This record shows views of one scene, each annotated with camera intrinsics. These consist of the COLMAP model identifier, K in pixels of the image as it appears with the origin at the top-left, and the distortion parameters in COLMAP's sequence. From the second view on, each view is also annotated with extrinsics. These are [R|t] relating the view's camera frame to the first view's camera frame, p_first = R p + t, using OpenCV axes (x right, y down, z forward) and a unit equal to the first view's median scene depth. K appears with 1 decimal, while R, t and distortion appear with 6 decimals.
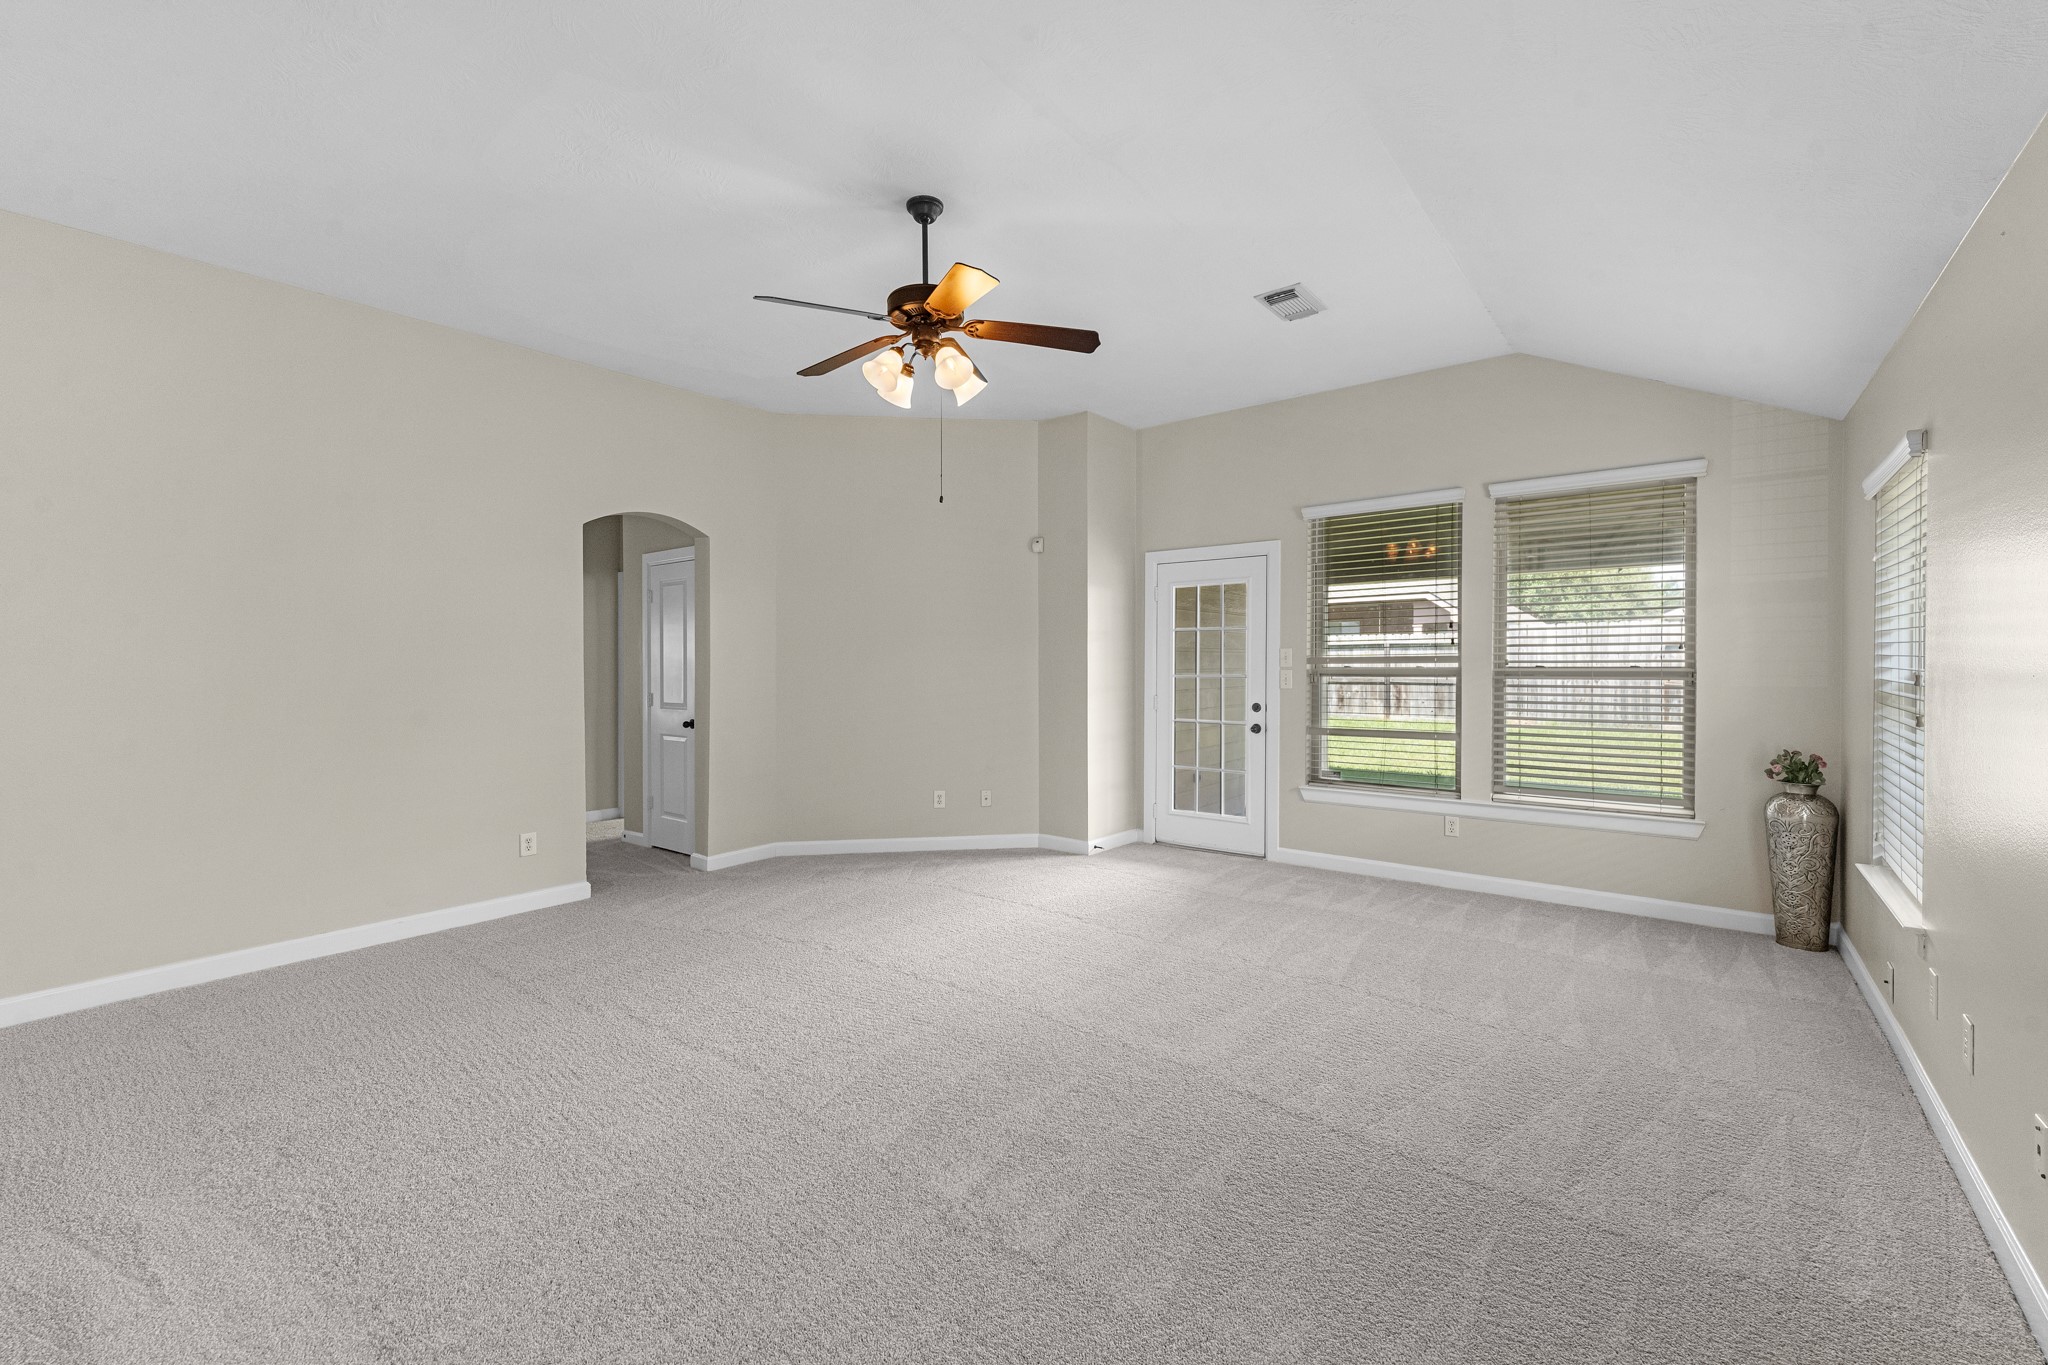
lens RADIAL K [[820.9, 0, 1029.1], [0, 820.9, 671.2], [0, 0, 1]] dist [0.003617, -0.000350]
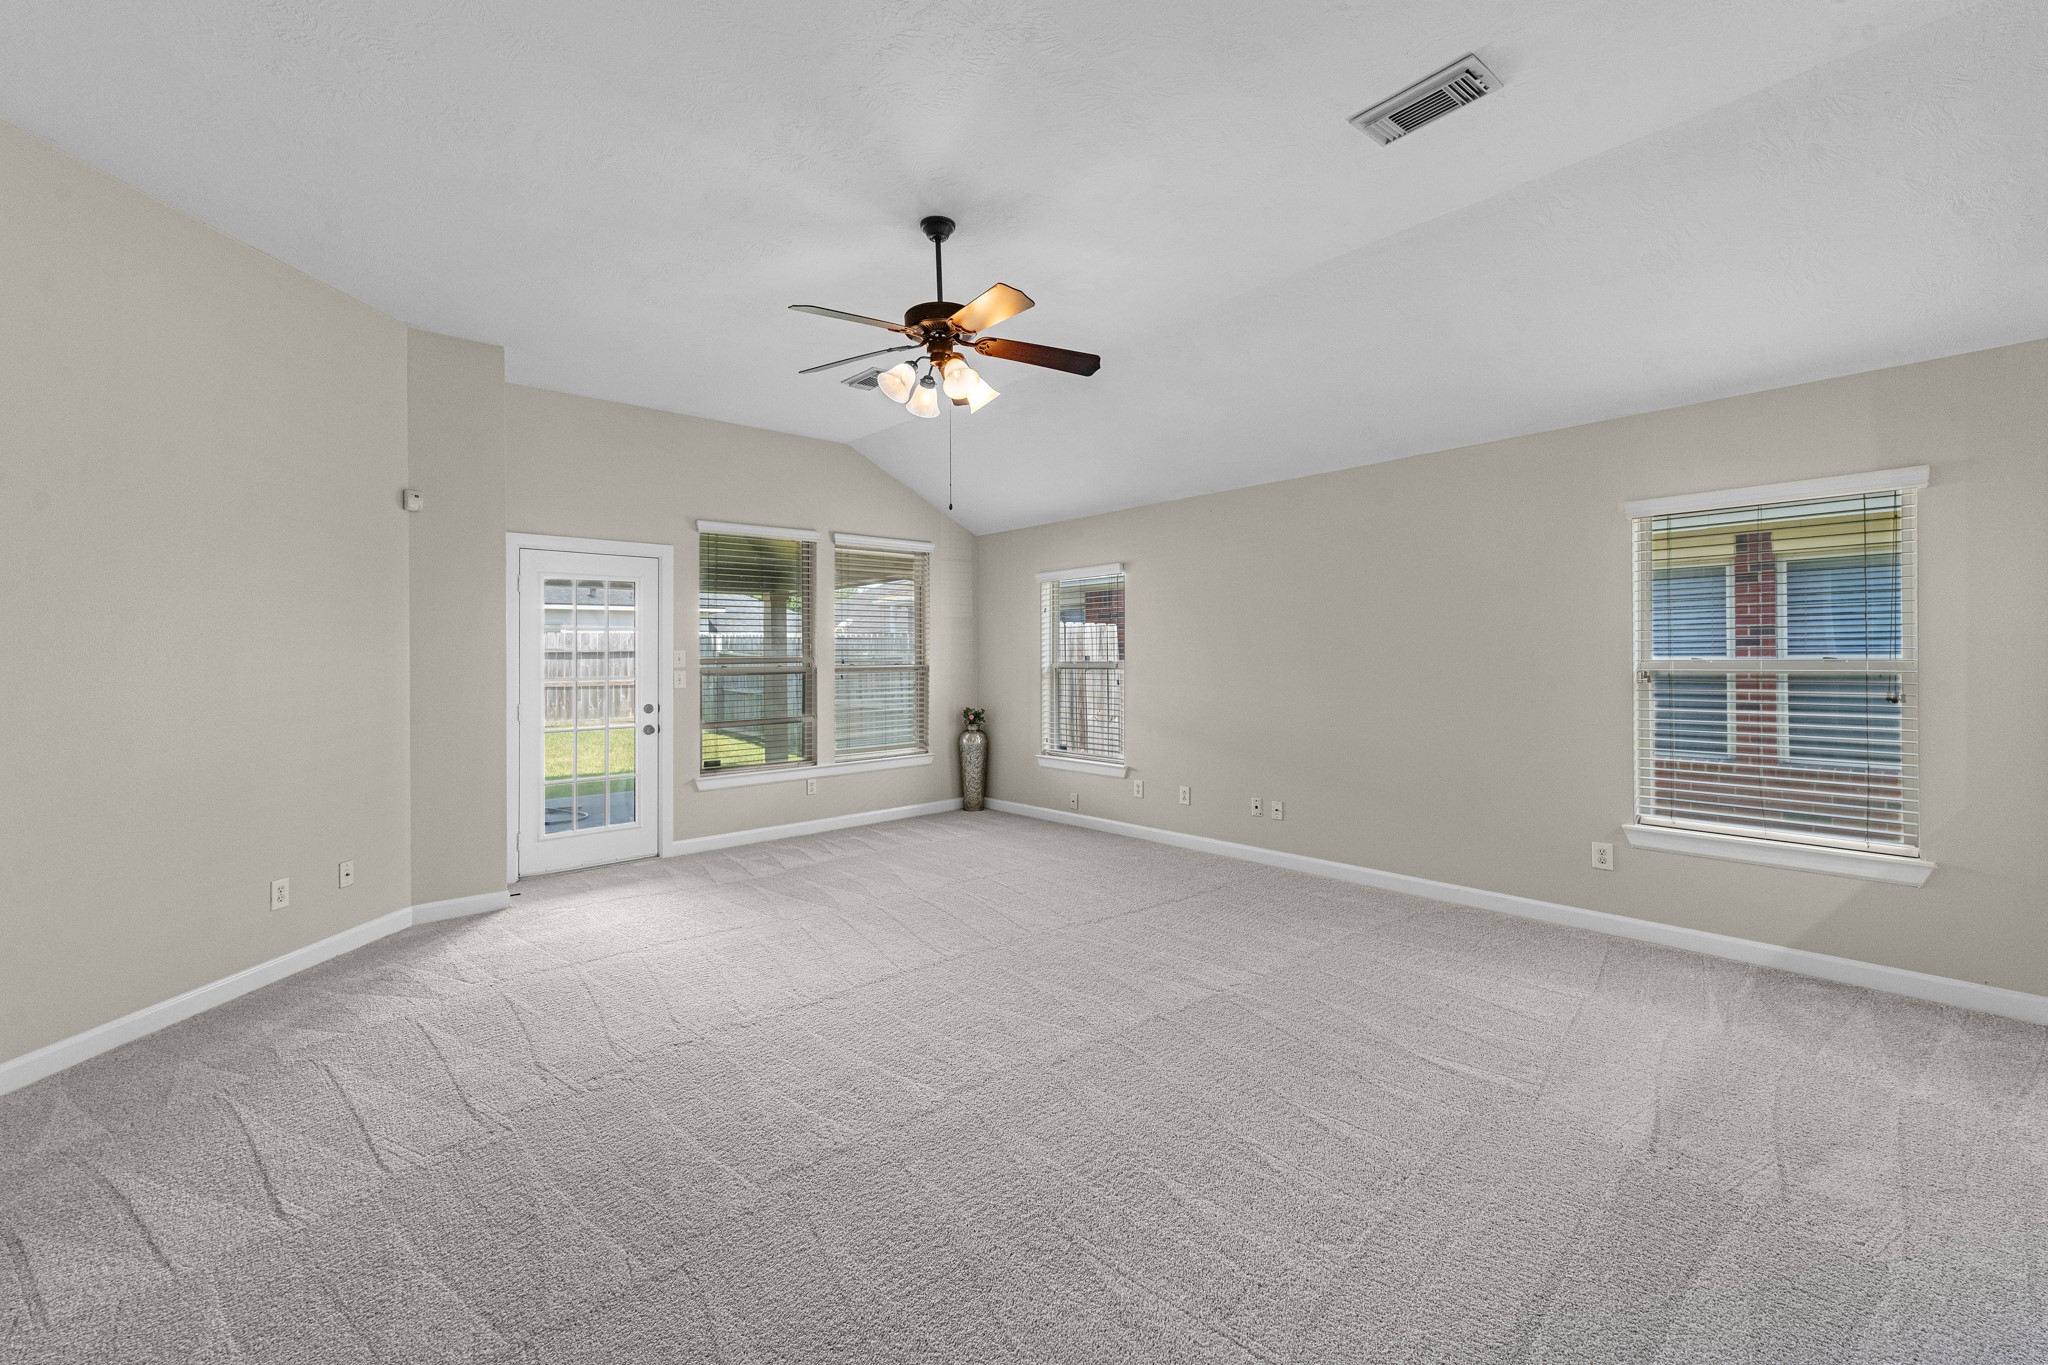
lens RADIAL K [[820.9, 0, 1022.8], [0, 820.9, 662.1], [0, 0, 1]] dist [0.003617, -0.000350]
pose [[0.189686, -0.006459, 0.981823, -0.642096], [0.015940, 0.999867, 0.003498, -0.009140], [-0.981715, 0.014987, 0.189764, 0.374376]]
